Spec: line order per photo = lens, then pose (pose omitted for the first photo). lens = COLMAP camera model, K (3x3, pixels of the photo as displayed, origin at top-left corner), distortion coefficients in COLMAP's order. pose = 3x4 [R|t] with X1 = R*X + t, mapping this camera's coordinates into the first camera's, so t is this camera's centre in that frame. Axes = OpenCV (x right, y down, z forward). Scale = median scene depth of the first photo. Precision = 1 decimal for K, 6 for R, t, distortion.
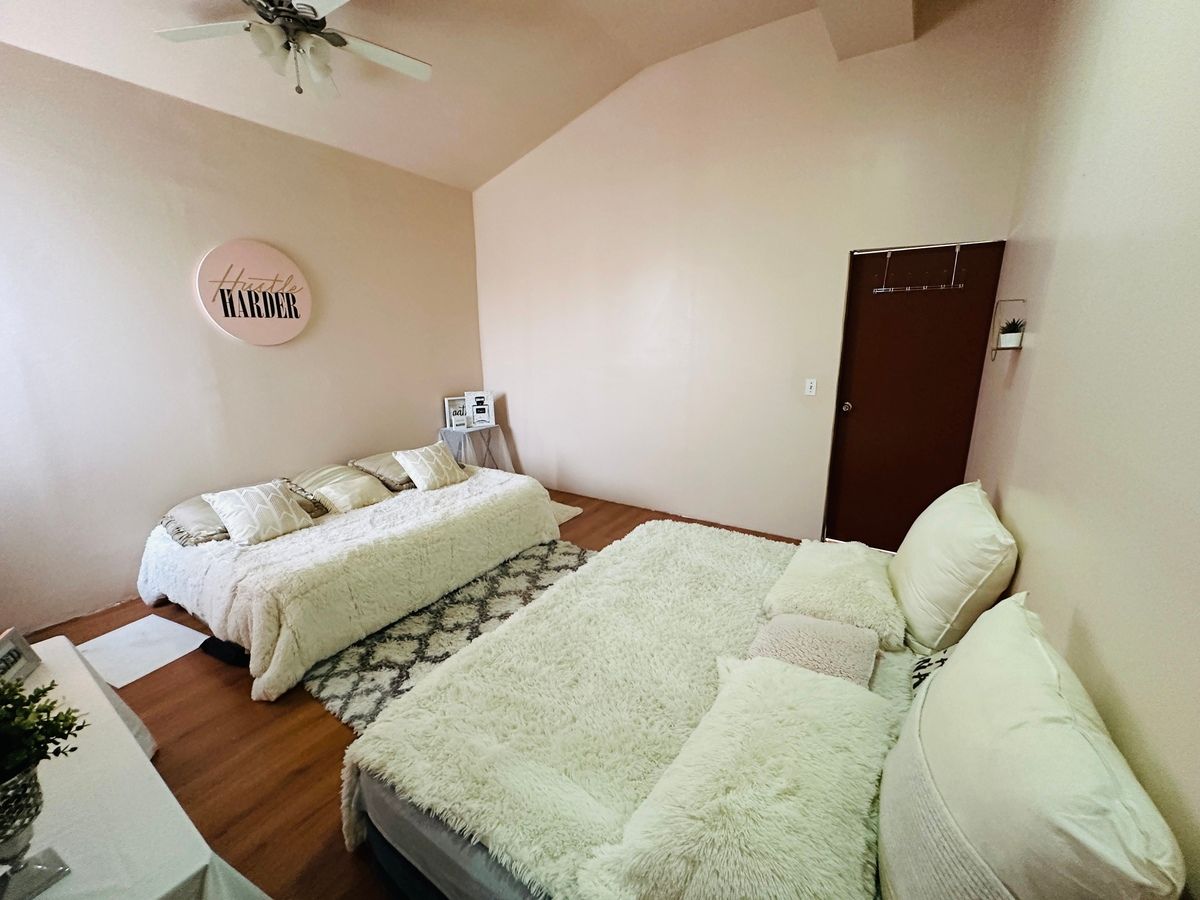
lens RADIAL K [[478.6, 0, 604.0], [0, 478.6, 452.6], [0, 0, 1]] dist [-0.003150, 0.000127]
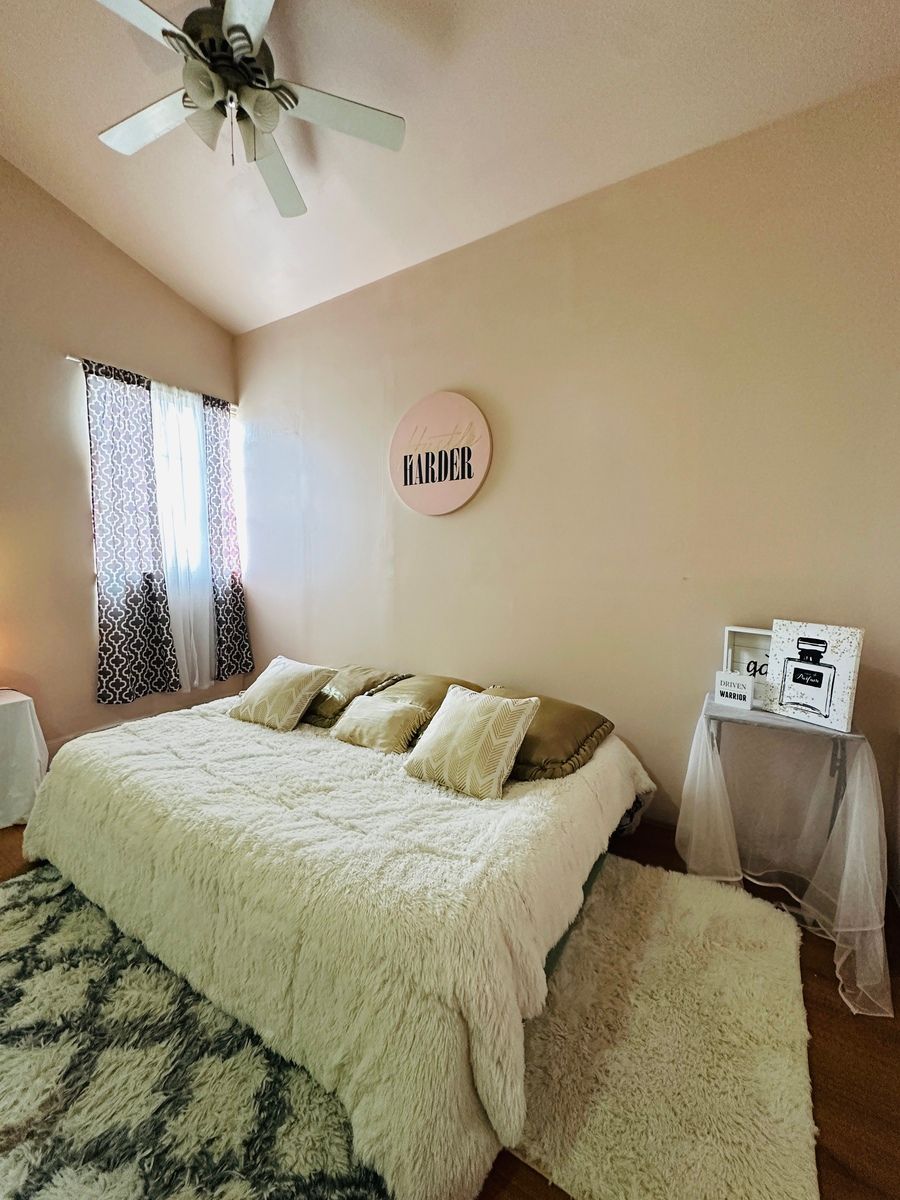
lens RADIAL K [[478.6, 0, 451.4], [0, 478.6, 598.3], [0, 0, 1]] dist [-0.003150, 0.000127]
pose [[0.002916, 0.078036, -0.996946, 0.129439], [-0.241782, 0.967426, 0.075018, -0.155286], [0.970326, 0.240825, 0.021689, 1.048336]]
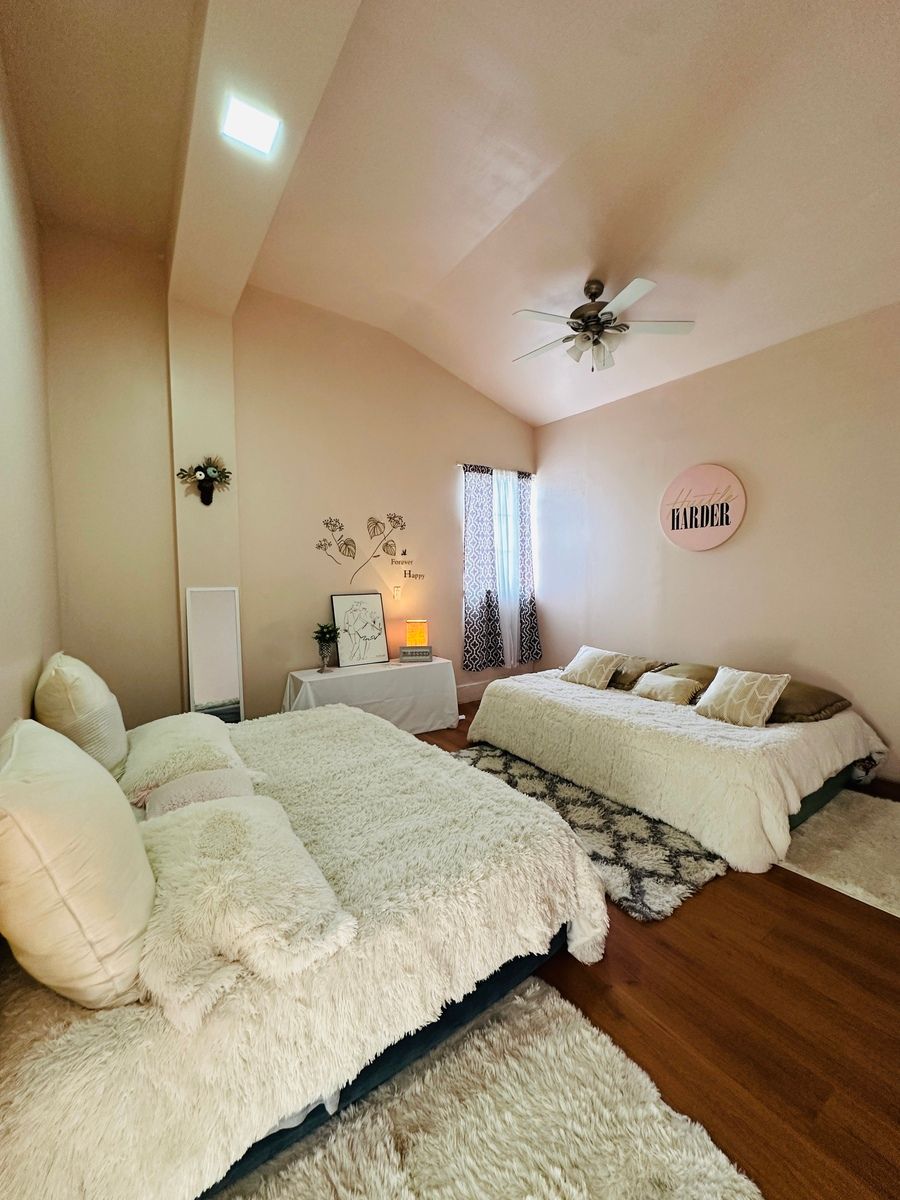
lens RADIAL K [[478.6, 0, 452.1], [0, 478.6, 598.7], [0, 0, 1]] dist [-0.003150, 0.000127]
pose [[-0.385152, 0.057721, -0.921046, 0.605741], [-0.210405, 0.966264, 0.148539, -0.159815], [0.898548, 0.251003, -0.360013, 0.915510]]
